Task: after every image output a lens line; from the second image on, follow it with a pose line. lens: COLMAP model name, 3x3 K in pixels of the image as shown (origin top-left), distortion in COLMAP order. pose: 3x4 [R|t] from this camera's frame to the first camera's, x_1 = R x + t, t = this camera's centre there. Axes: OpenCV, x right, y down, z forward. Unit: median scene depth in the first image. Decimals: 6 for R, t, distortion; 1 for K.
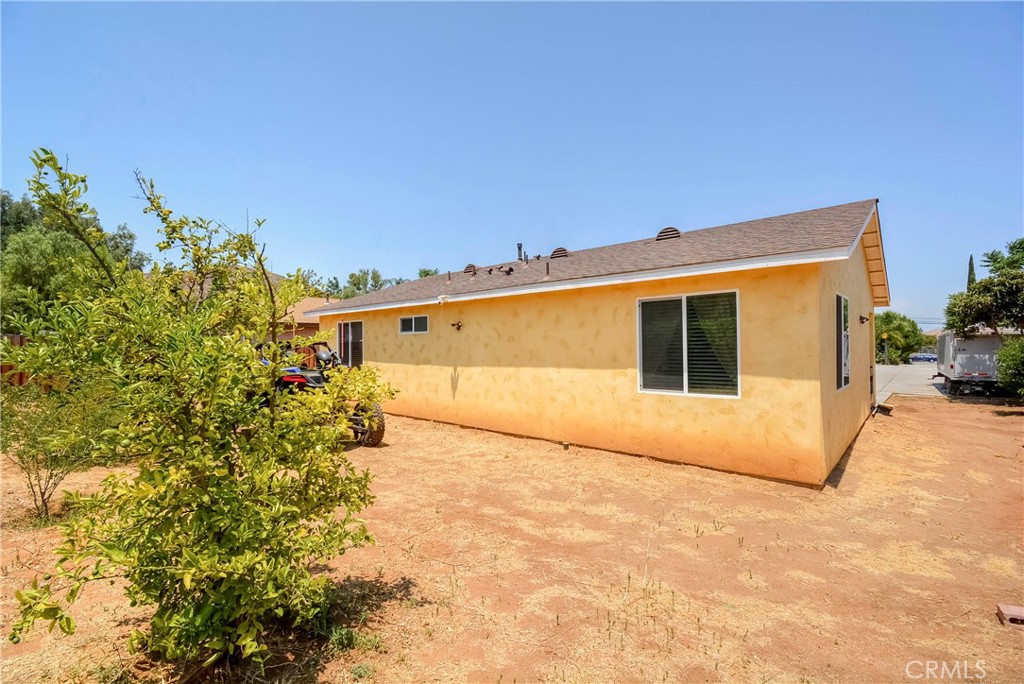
lens RADIAL K [[455.3, 0, 512.0], [0, 455.3, 342.0], [0, 0, 1]] dist [0.015378, -0.023166]
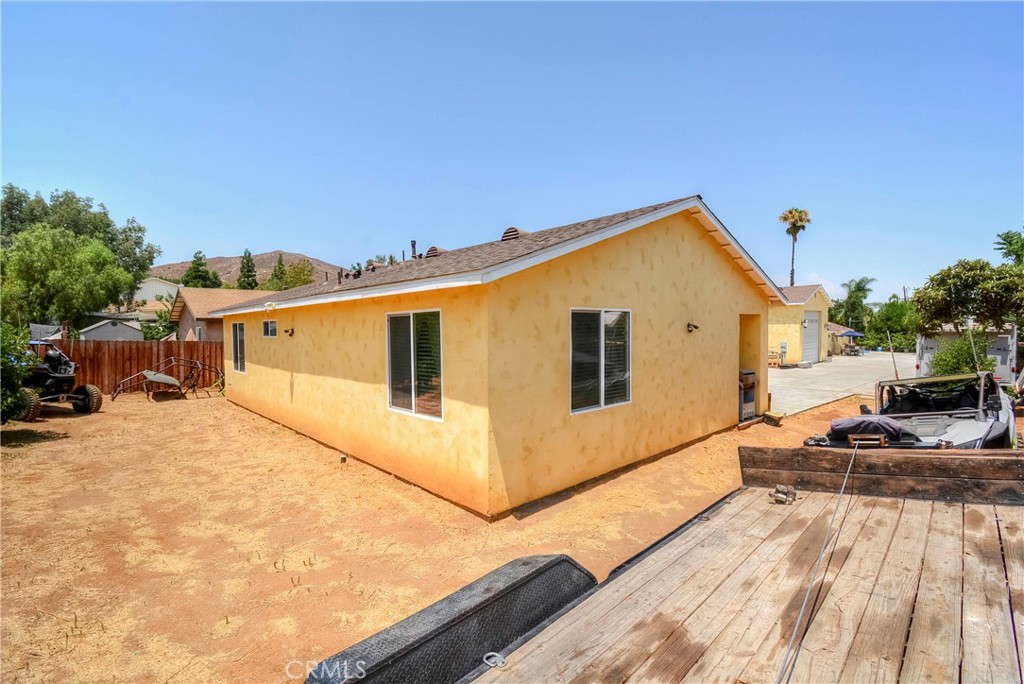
lens RADIAL K [[465.6, 0, 512.0], [0, 465.6, 342.0], [0, 0, 1]] dist [0.014772, -0.023142]
pose [[0.996110, 0.002211, -0.088096, 0.661106], [0.000871, 0.999389, 0.034931, -0.071710], [0.088119, -0.034872, 0.995499, 0.033831]]
